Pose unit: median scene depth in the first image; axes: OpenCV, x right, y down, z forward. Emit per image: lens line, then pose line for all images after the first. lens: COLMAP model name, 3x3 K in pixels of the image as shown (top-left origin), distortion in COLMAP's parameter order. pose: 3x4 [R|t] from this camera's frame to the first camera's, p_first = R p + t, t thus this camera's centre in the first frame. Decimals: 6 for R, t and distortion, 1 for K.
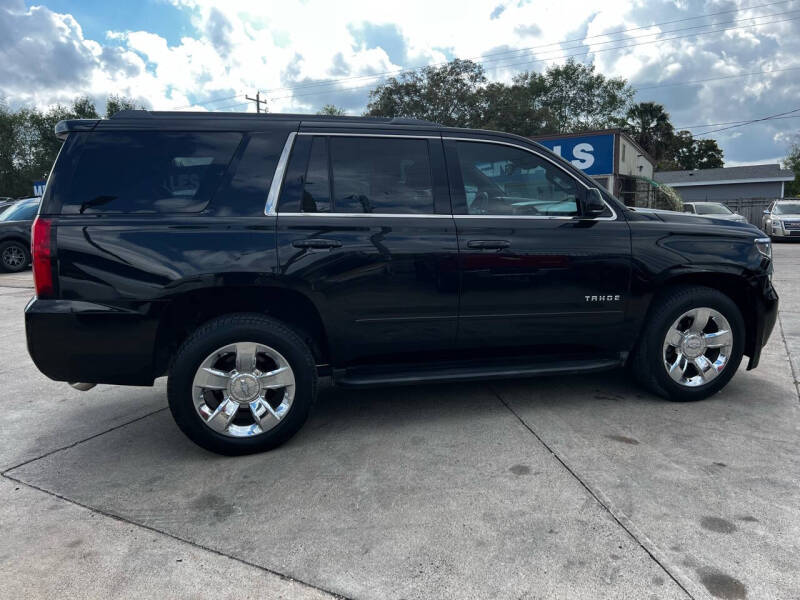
lens RADIAL K [[597.5, 0, 421.2], [0, 597.5, 299.2], [0, 0, 1]] dist [0.052087, -0.068275]
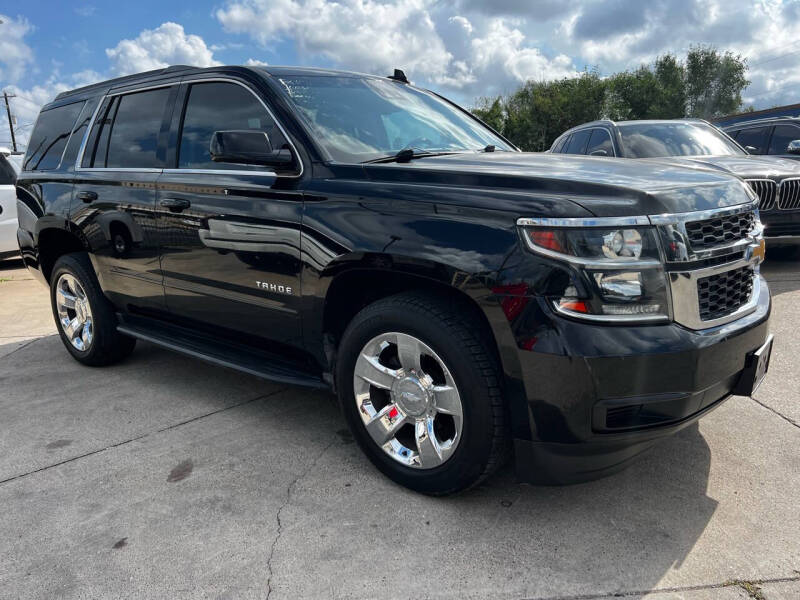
lens RADIAL K [[602.6, 0, 406.1], [0, 602.6, 299.0], [0, 0, 1]] dist [0.060062, -0.066865]
pose [[0.580487, 0.162569, -0.797876, 1.094219], [-0.110691, 0.986526, 0.120474, -0.103329], [0.806711, 0.018384, 0.590660, 0.793420]]
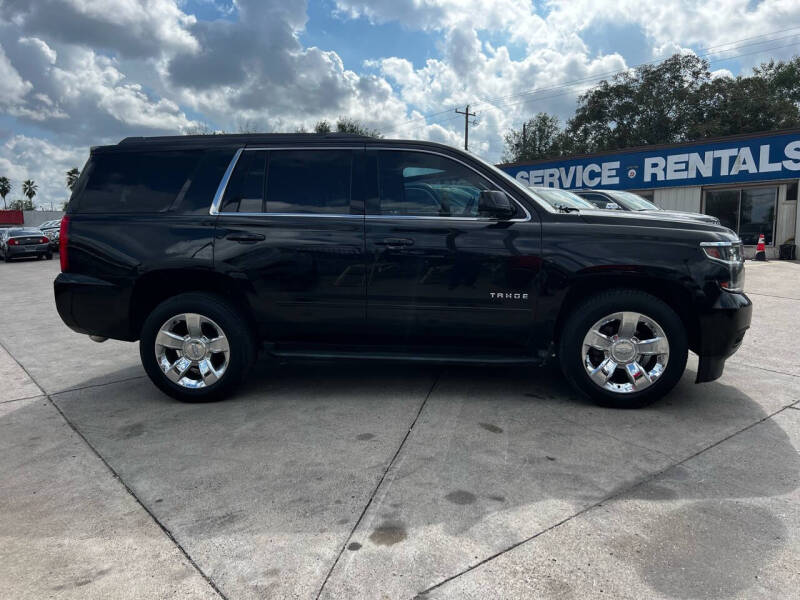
lens RADIAL K [[600.9, 0, 412.0], [0, 600.9, 298.0], [0, 0, 1]] dist [0.068366, -0.093288]
pose [[0.933202, 0.047963, -0.356137, 0.583872], [-0.054204, 0.998501, -0.007559, 0.022024], [0.355240, 0.026358, 0.934403, -0.042010]]
